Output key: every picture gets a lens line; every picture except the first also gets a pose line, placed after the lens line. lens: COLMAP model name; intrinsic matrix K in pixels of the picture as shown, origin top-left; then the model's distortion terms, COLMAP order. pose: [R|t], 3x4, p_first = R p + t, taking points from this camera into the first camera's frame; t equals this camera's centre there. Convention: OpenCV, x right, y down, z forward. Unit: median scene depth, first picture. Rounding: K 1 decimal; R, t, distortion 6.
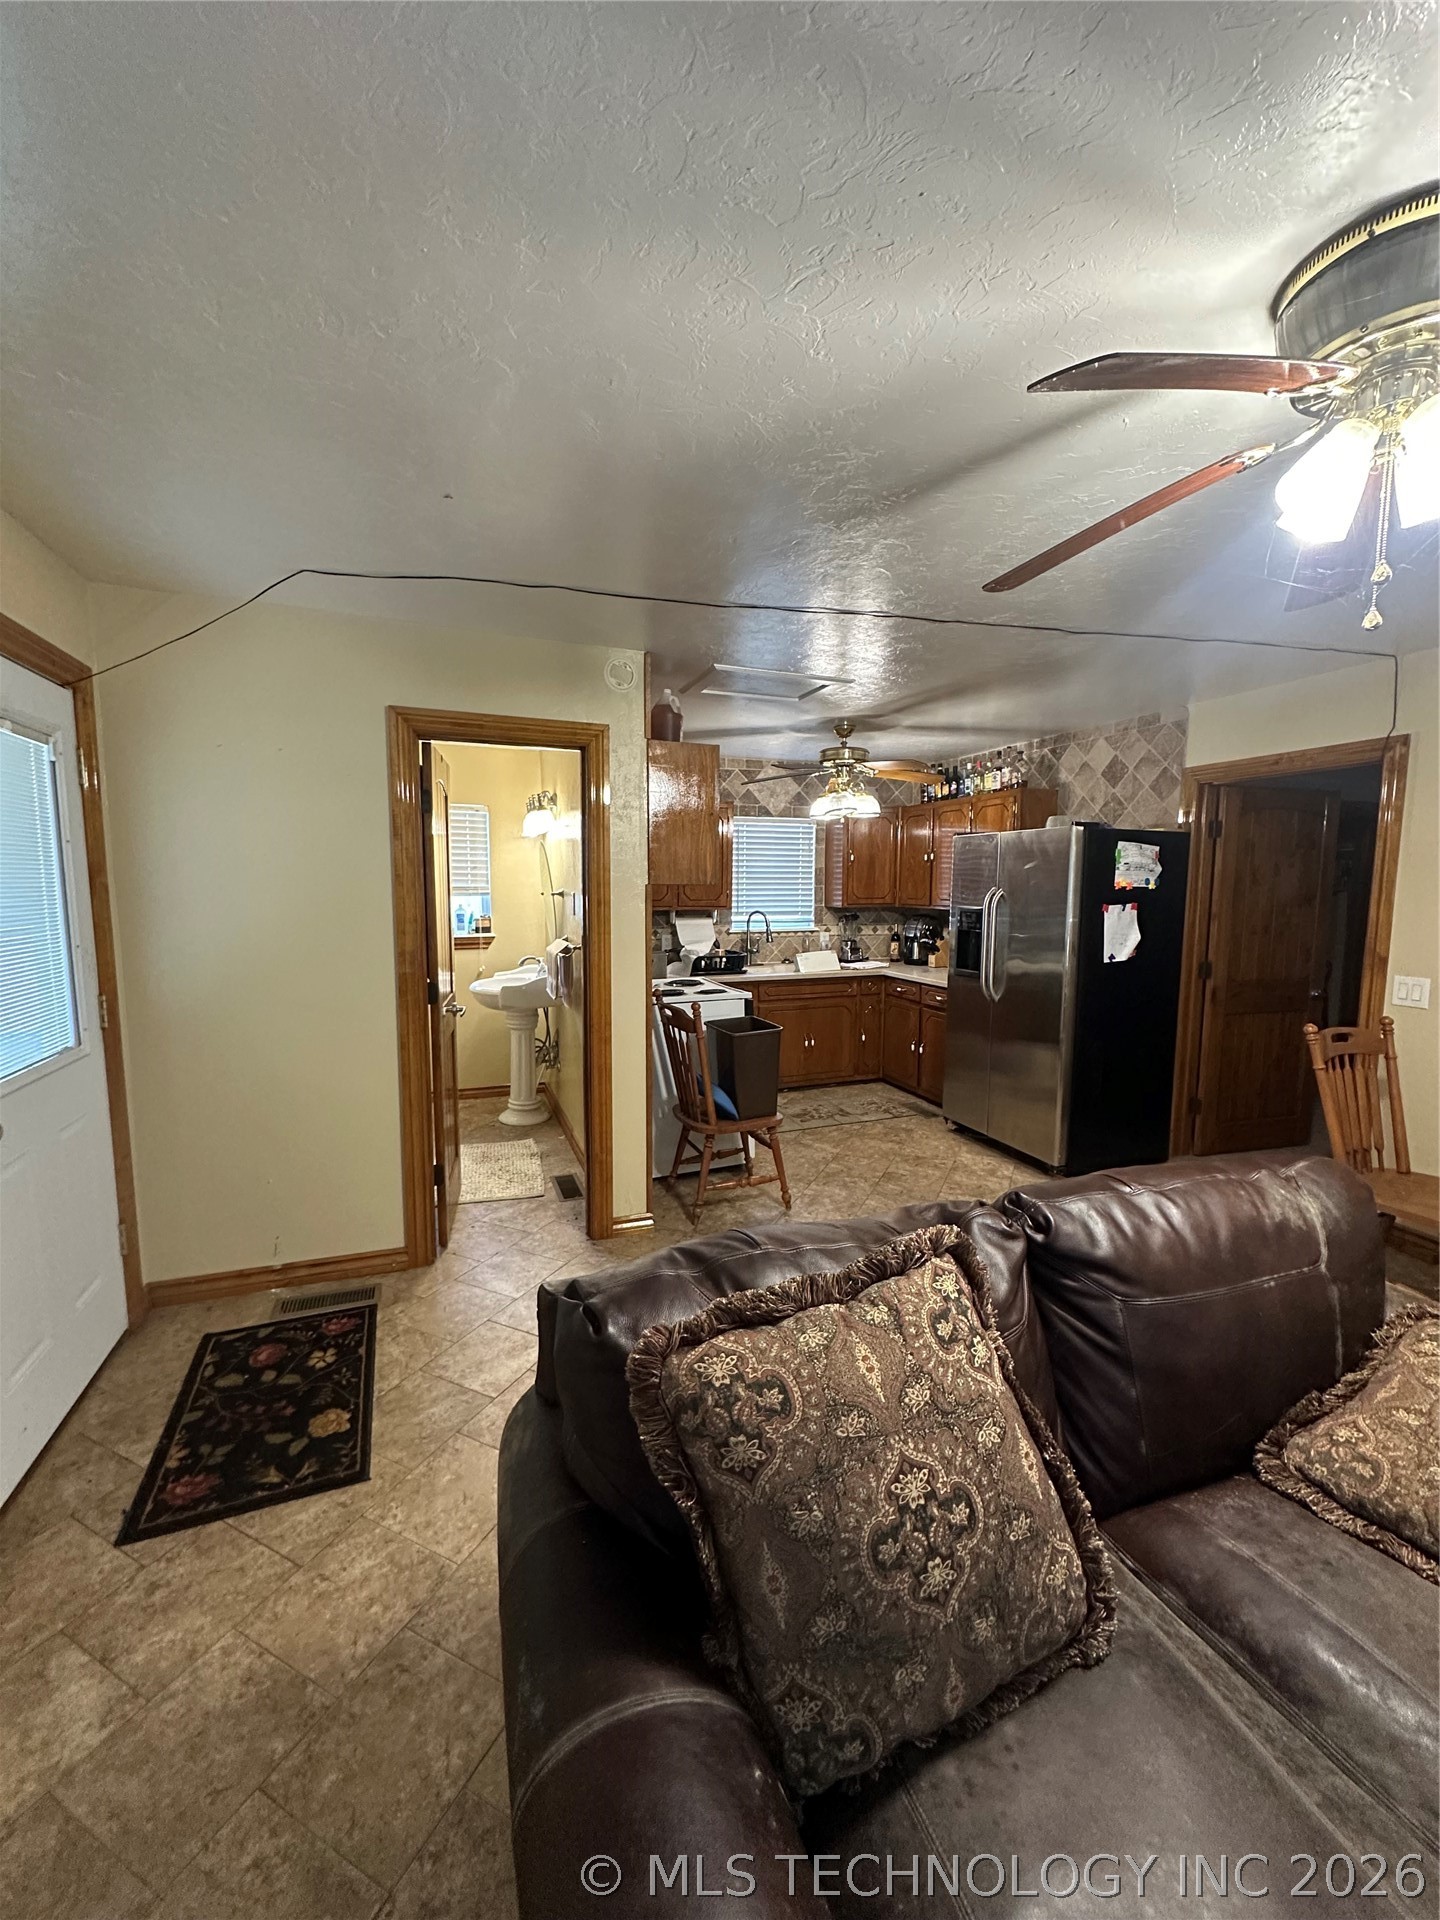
lens RADIAL K [[766.3, 0, 718.6], [0, 766.3, 966.1], [0, 0, 1]] dist [-0.002543, -0.000394]
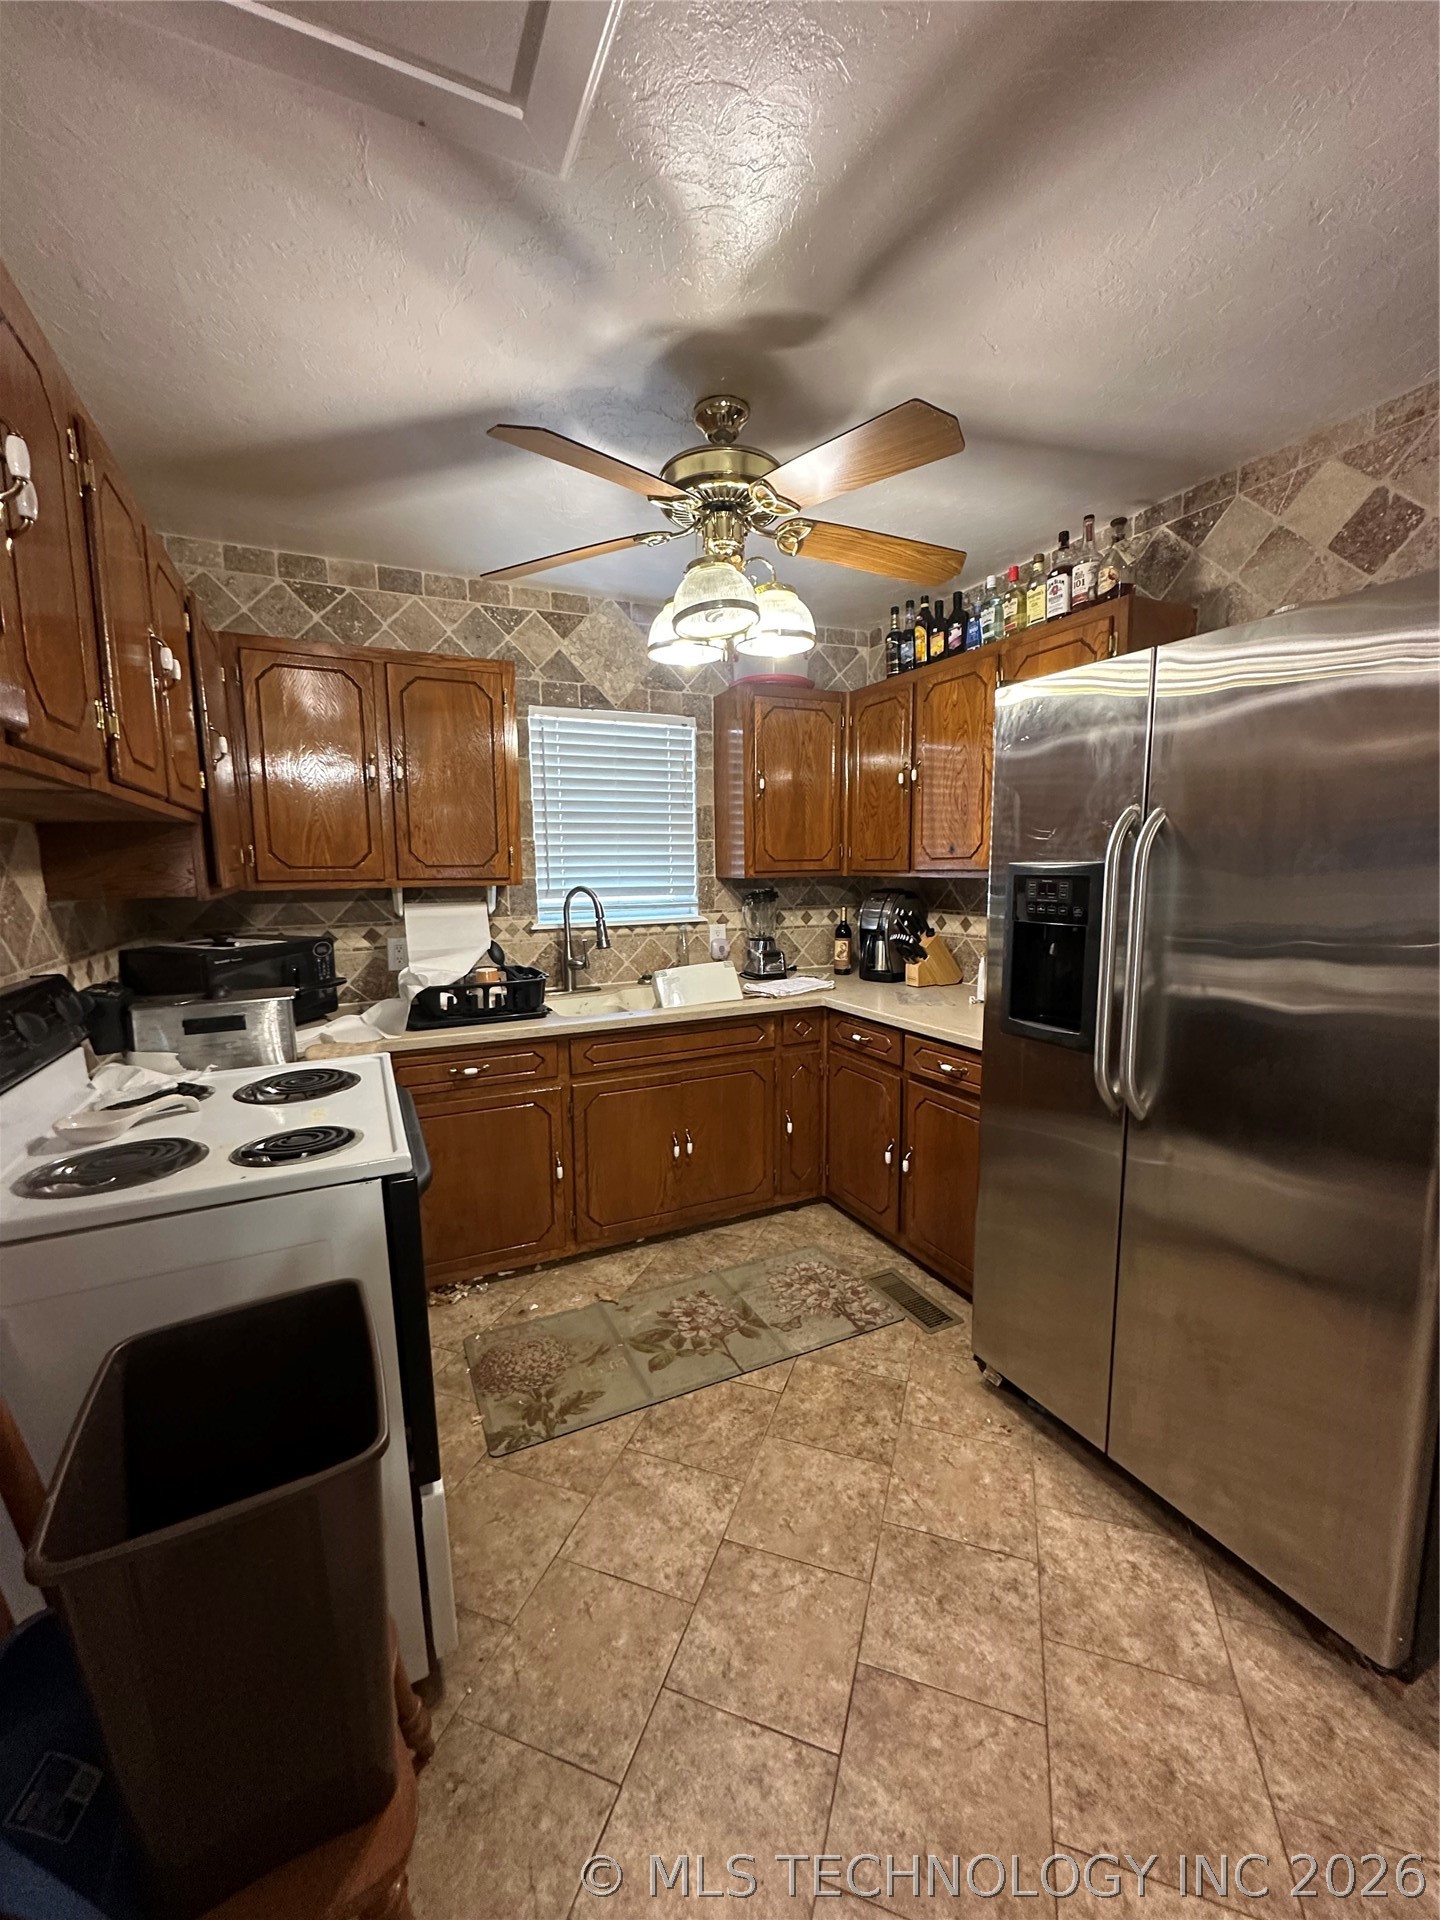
lens RADIAL K [[766.3, 0, 719.9], [0, 766.3, 961.0], [0, 0, 1]] dist [-0.002543, -0.000394]
pose [[0.995624, -0.024875, 0.090074, 0.097259], [0.023280, 0.999554, 0.018710, -0.030365], [-0.090499, -0.016531, 0.995759, 0.484960]]
